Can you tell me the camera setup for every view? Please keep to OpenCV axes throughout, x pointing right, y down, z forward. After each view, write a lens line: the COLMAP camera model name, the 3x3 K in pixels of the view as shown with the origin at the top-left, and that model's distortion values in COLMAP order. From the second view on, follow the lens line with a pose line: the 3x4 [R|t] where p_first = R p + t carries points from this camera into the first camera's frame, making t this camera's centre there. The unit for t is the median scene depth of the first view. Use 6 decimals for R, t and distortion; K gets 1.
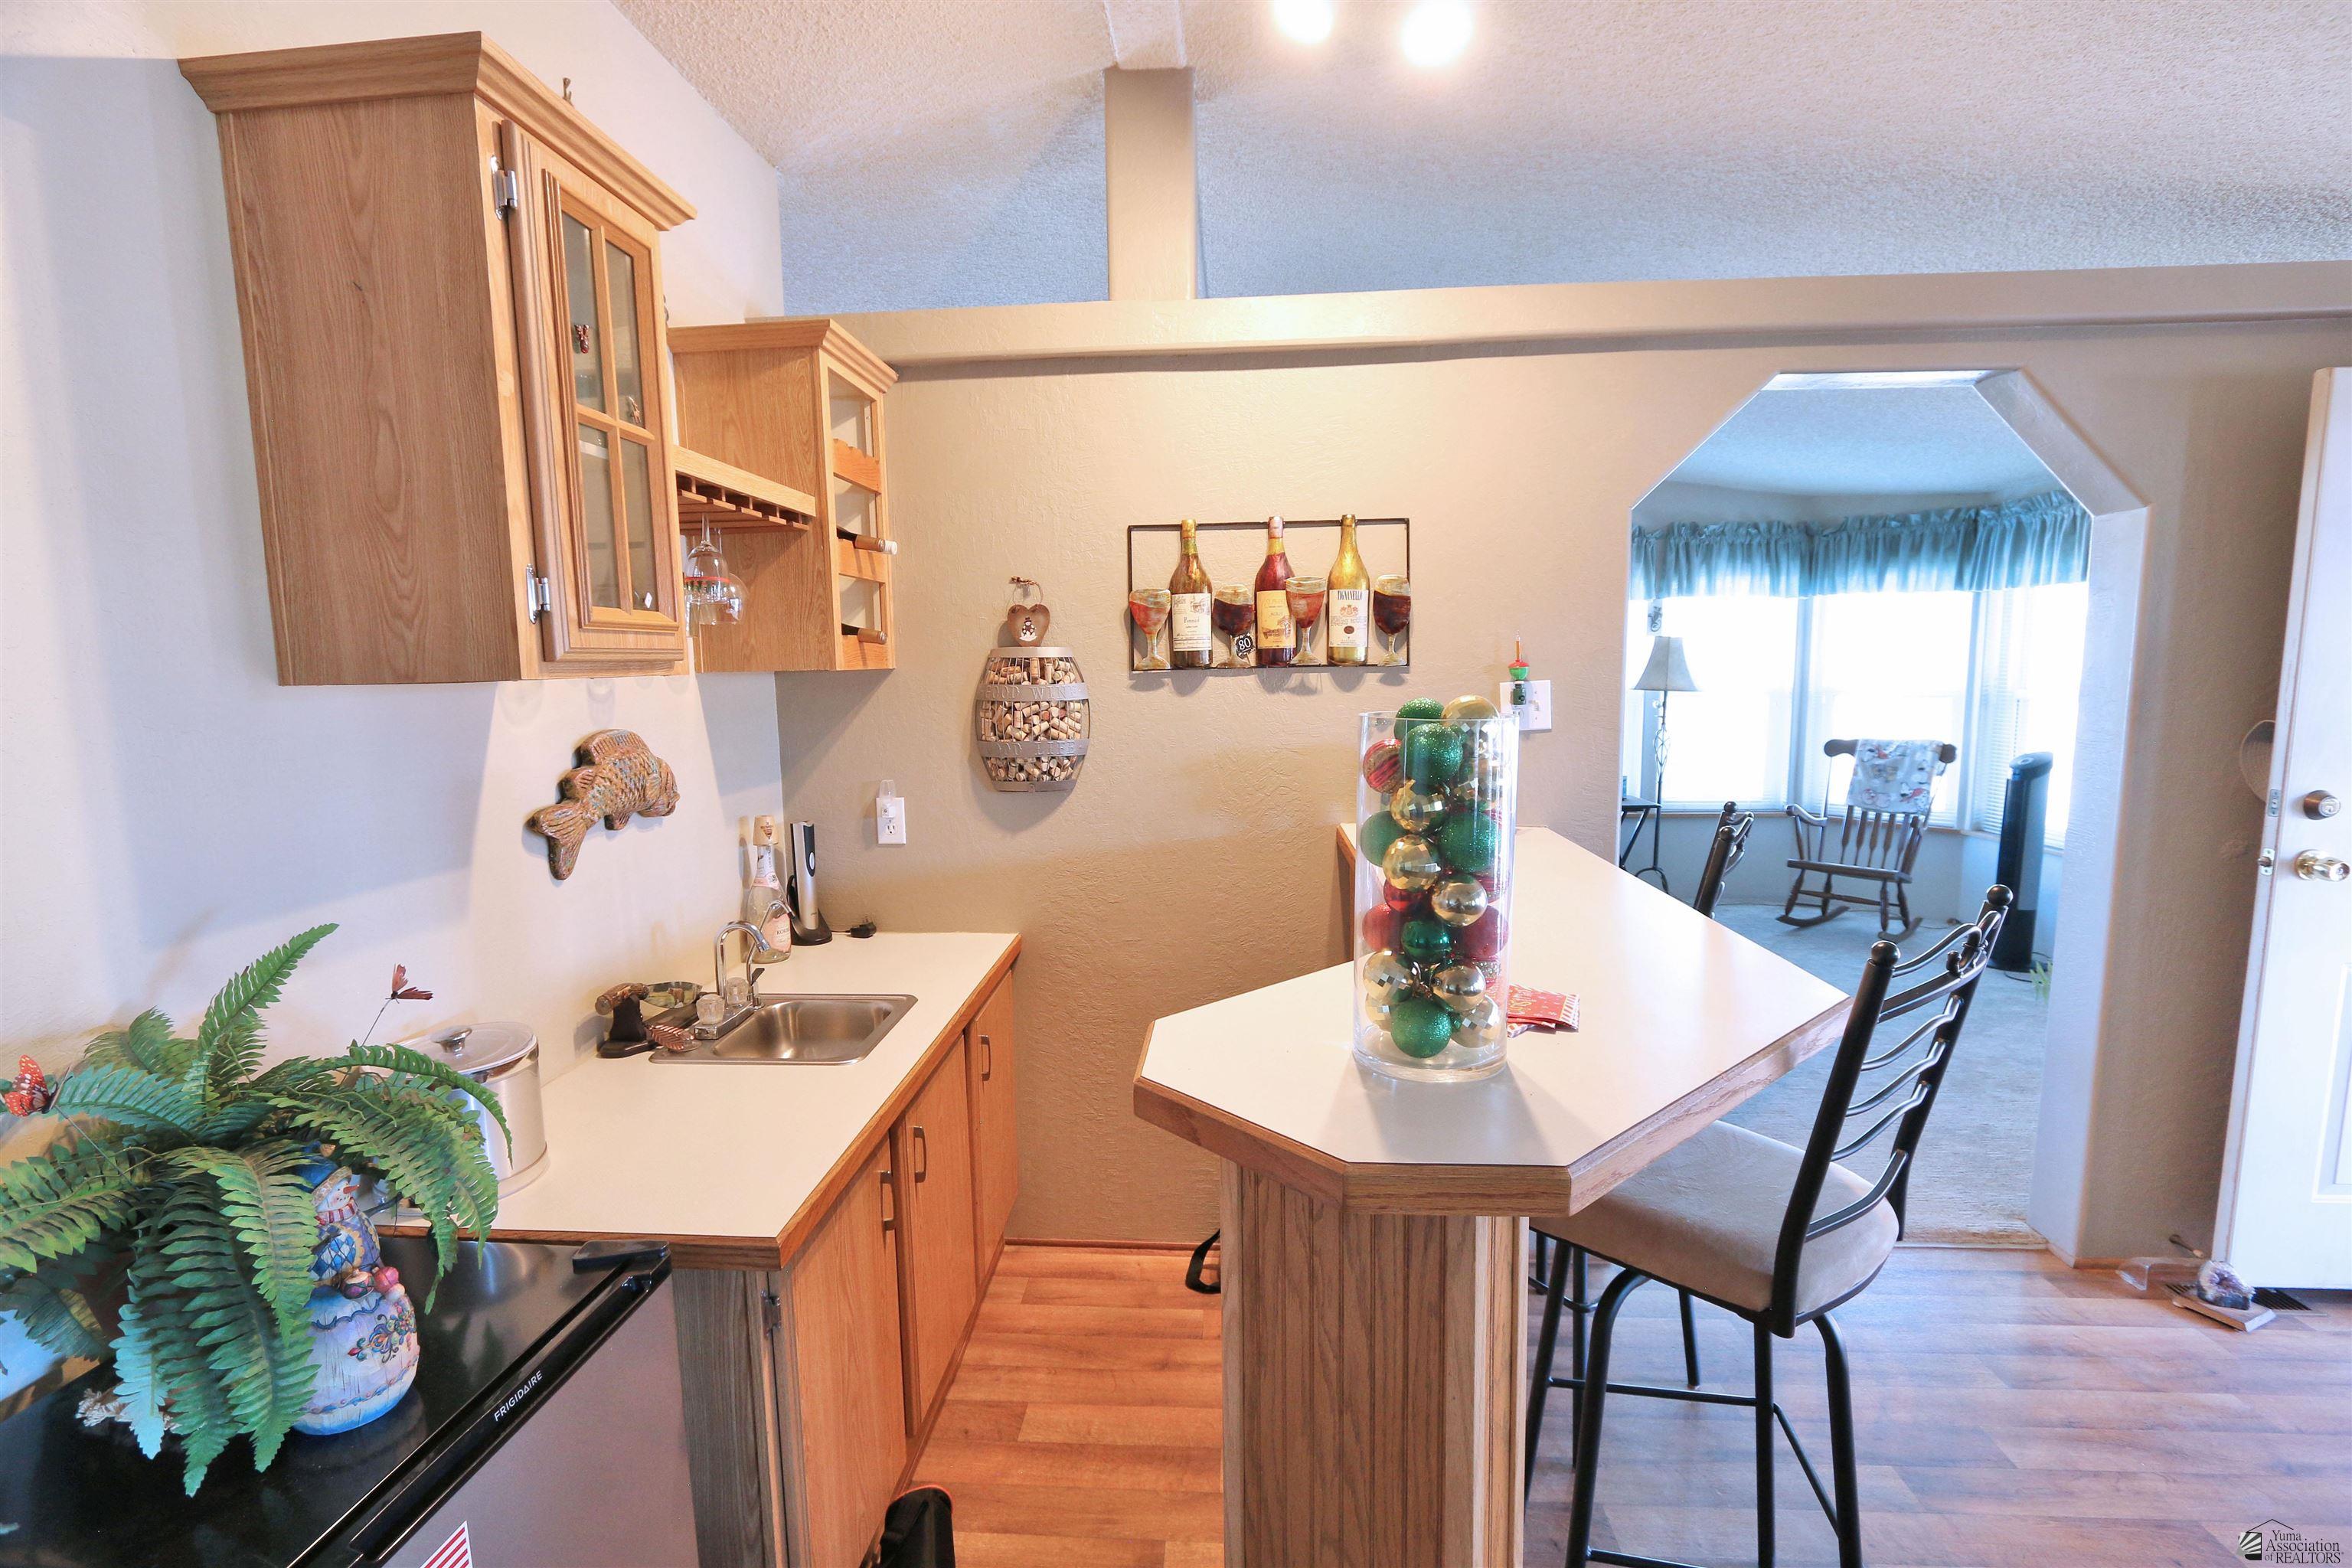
lens RADIAL K [[1080.9, 0, 1168.6], [0, 1080.9, 780.2], [0, 0, 1]] dist [-0.016036, 0.000970]
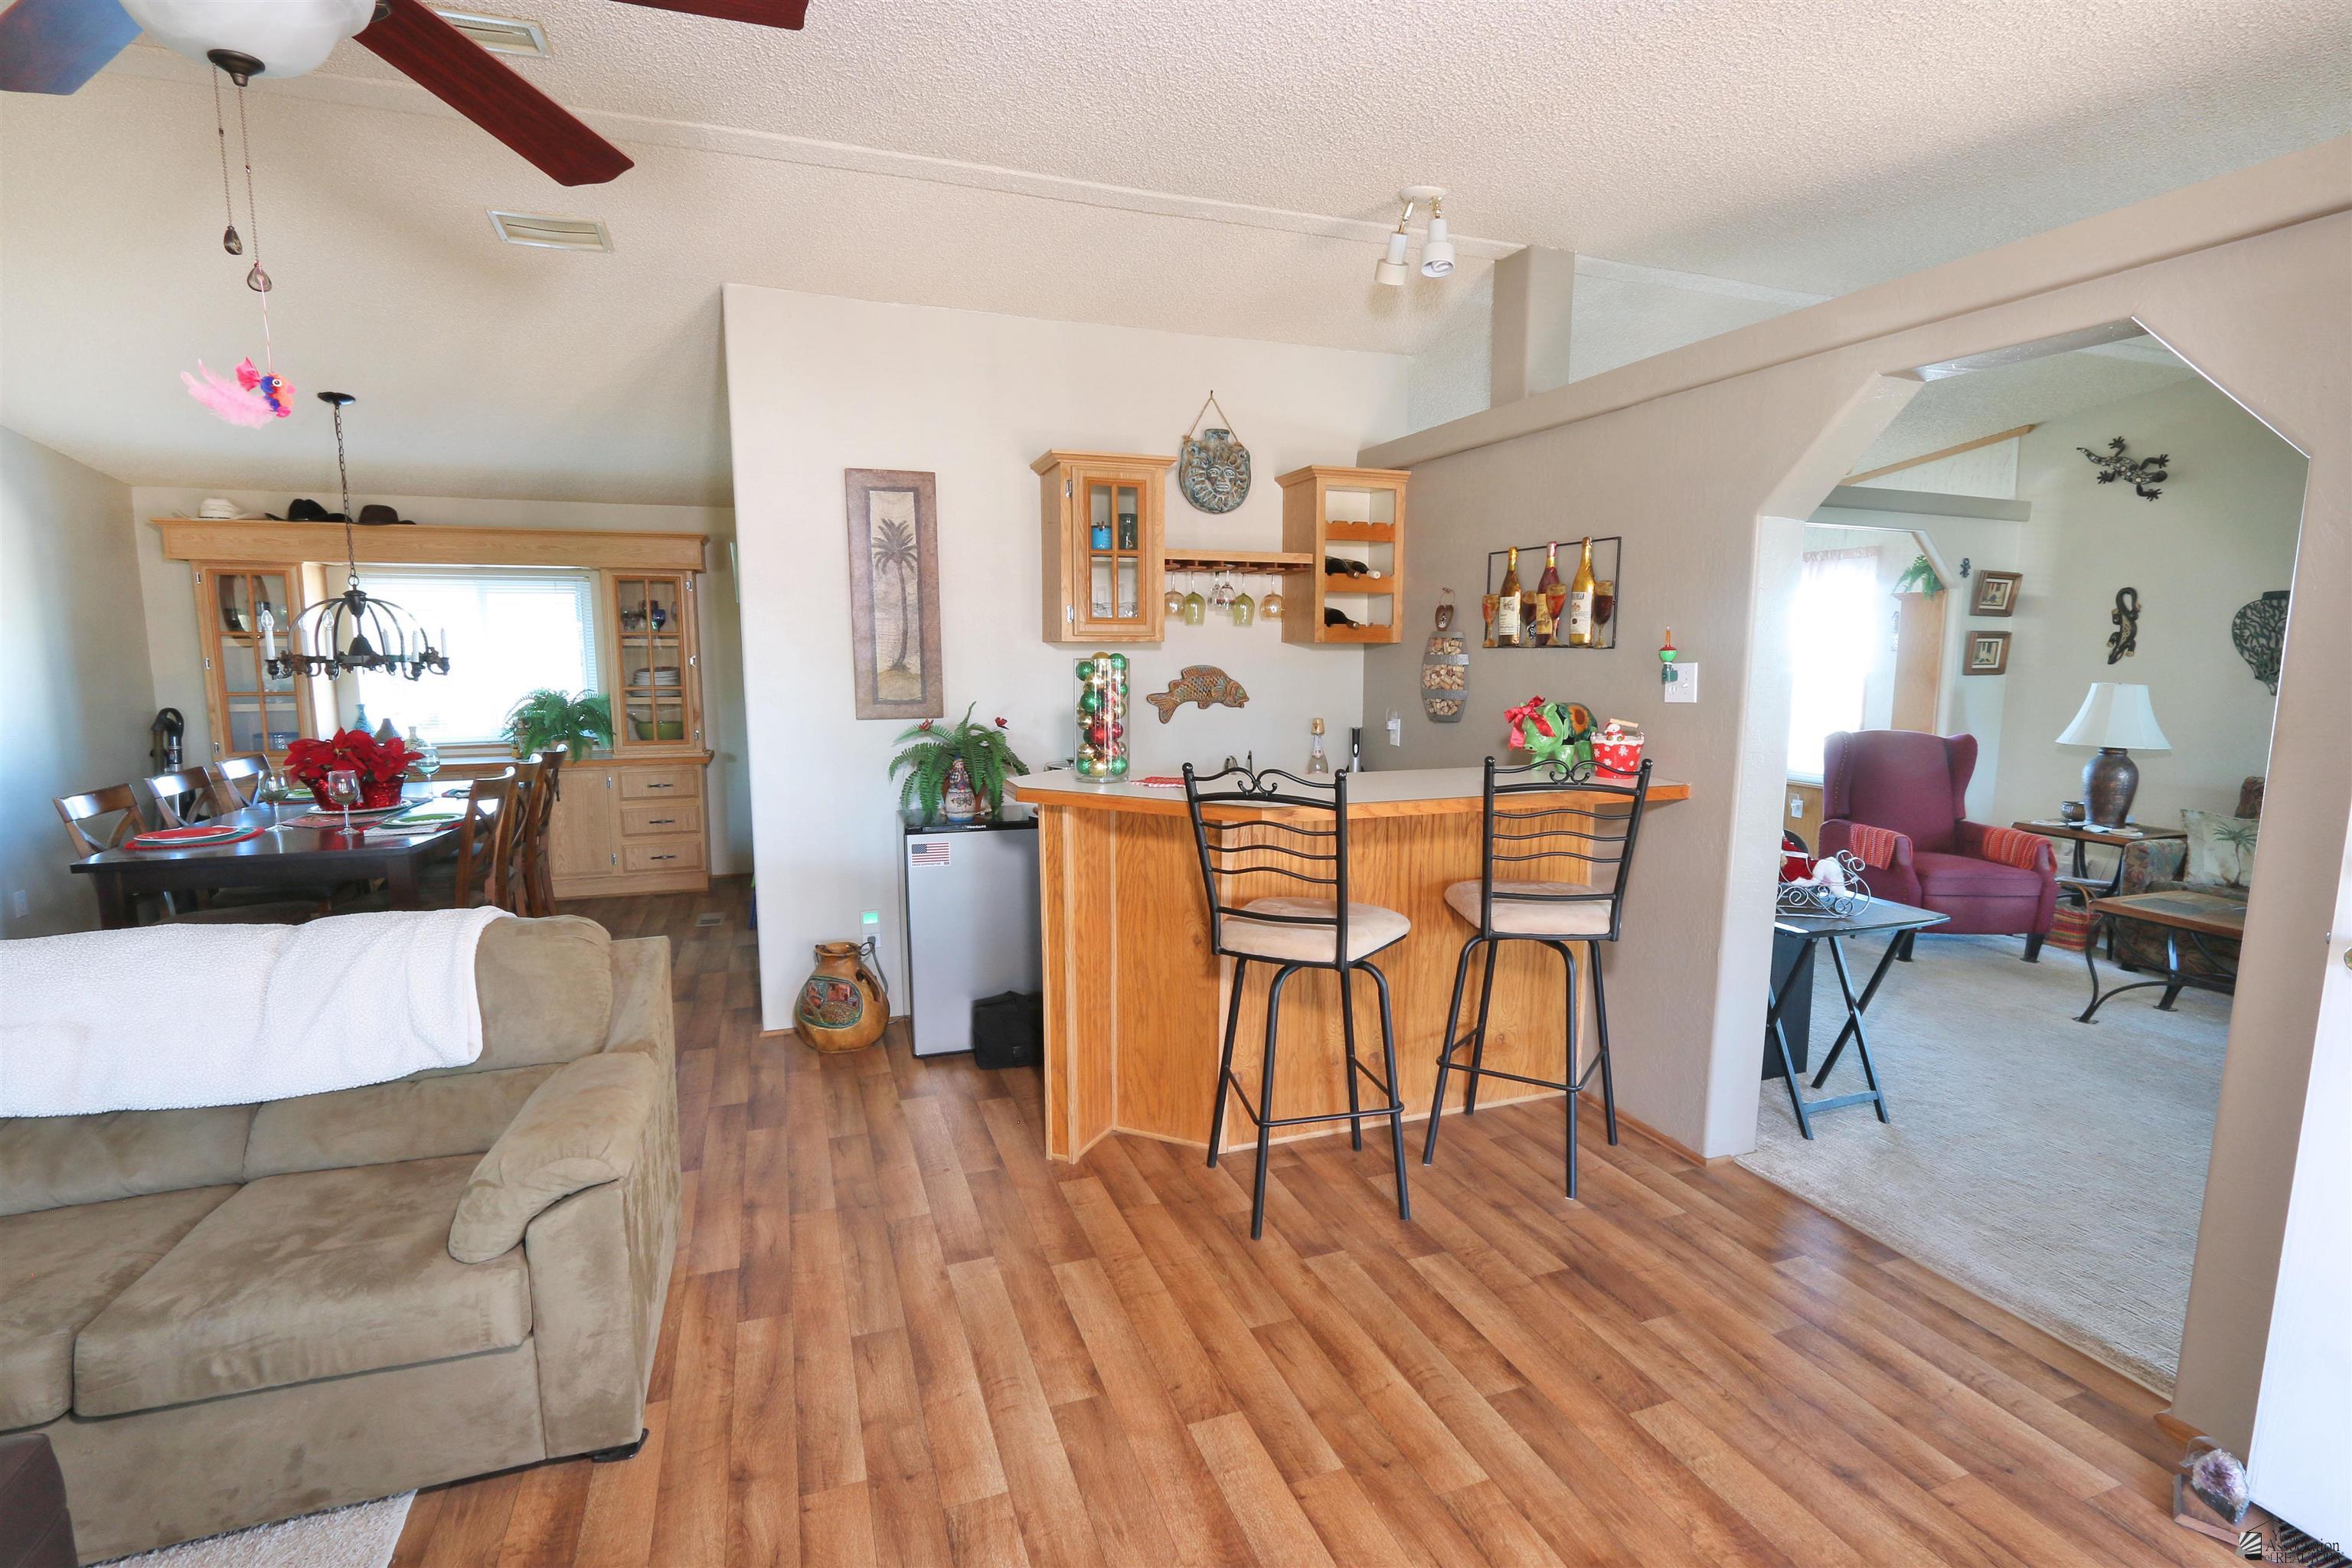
lens RADIAL K [[1080.9, 0, 1165.5], [0, 1080.9, 792.7], [0, 0, 1]] dist [-0.016036, 0.000970]
pose [[0.407959, 0.140552, -0.902117, 1.207848], [-0.117689, 0.987932, 0.100701, 0.001267], [0.905383, 0.065087, 0.419577, -0.029016]]
